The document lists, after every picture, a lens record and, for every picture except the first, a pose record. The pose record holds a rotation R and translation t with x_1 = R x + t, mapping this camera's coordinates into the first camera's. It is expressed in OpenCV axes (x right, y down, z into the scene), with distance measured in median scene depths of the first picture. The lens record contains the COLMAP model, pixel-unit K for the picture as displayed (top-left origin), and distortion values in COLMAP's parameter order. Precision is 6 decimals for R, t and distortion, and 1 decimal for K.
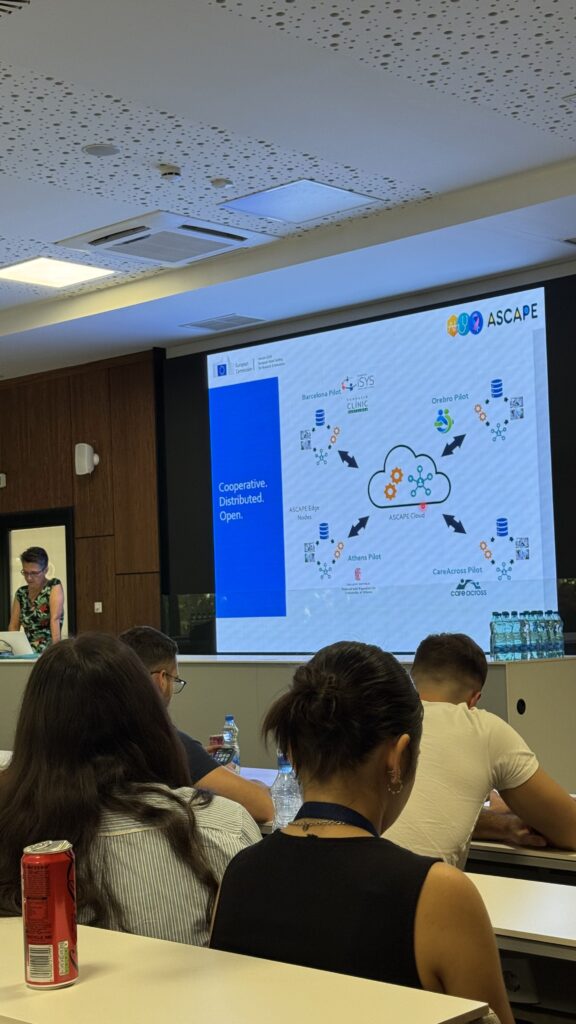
lens RADIAL K [[1461.7, 0, 288.0], [0, 1461.7, 512.0], [0, 0, 1]] dist [0.042919, 0.048067]
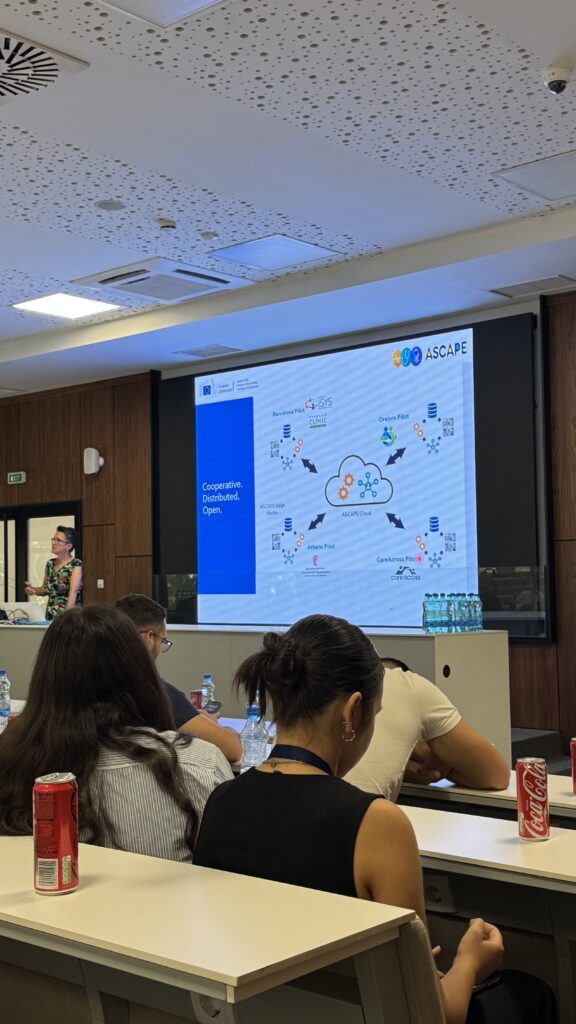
lens RADIAL K [[1207.0, 0, 288.0], [0, 1207.0, 512.0], [0, 0, 1]] dist [0.073113, -0.013638]
pose [[0.999498, 0.020989, 0.023752, 0.000308], [-0.021047, 0.999776, 0.002218, 0.000549], [-0.023701, -0.002717, 0.999715, -0.005087]]
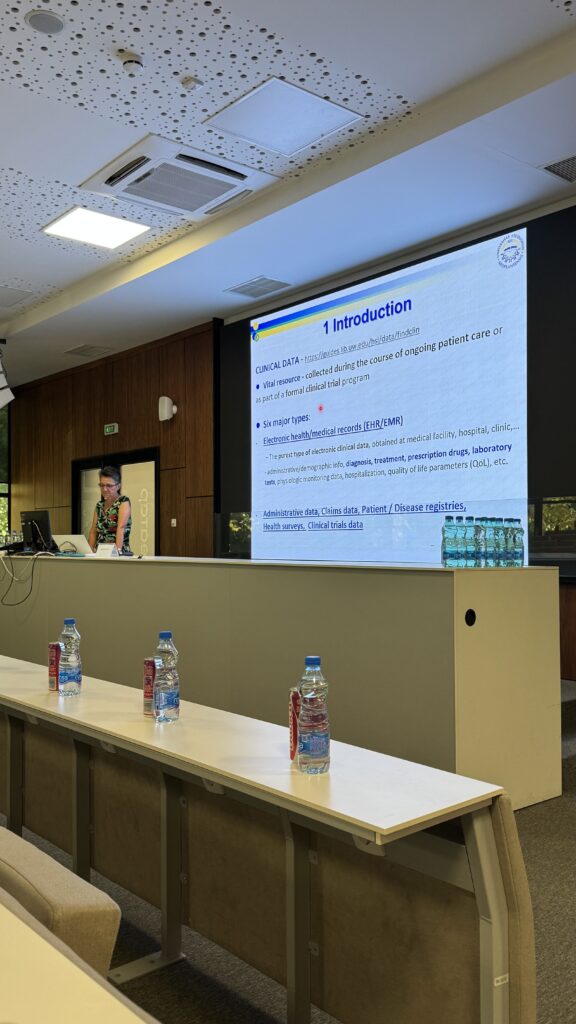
lens RADIAL K [[843.6, 0, 288.0], [0, 843.6, 512.0], [0, 0, 1]] dist [0.135284, -0.274995]
pose [[0.992634, 0.027976, -0.117881, 0.100607], [-0.024633, 0.999255, 0.029716, 0.050728], [0.118625, -0.026594, 0.992583, 0.434426]]
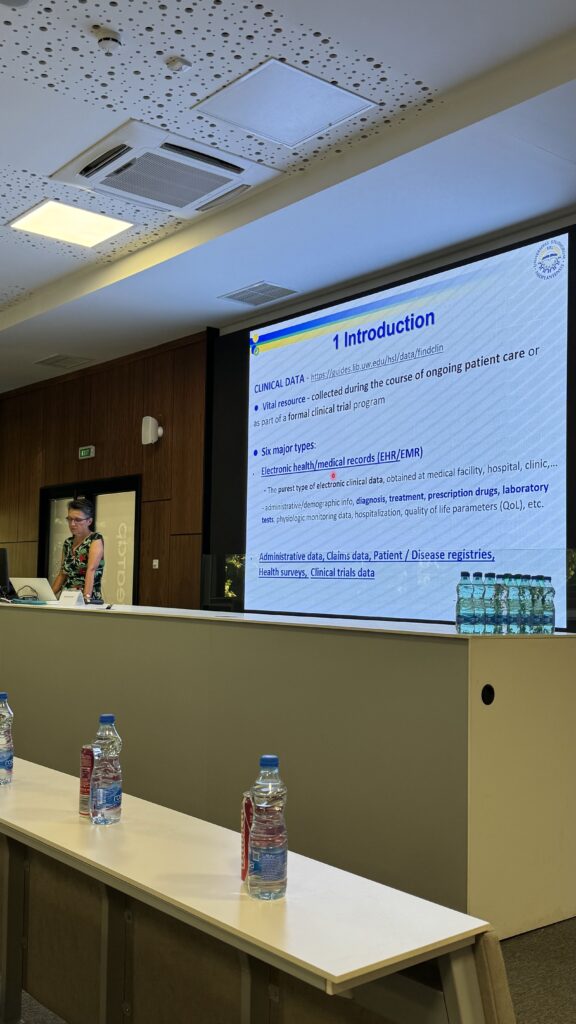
lens RADIAL K [[989.1, 0, 288.0], [0, 989.1, 512.0], [0, 0, 1]] dist [0.170338, -0.390879]
pose [[0.990259, 0.044035, -0.132094, 0.113387], [-0.045170, 0.998964, -0.005605, 0.041851], [0.131710, 0.011517, 0.991221, 0.436876]]
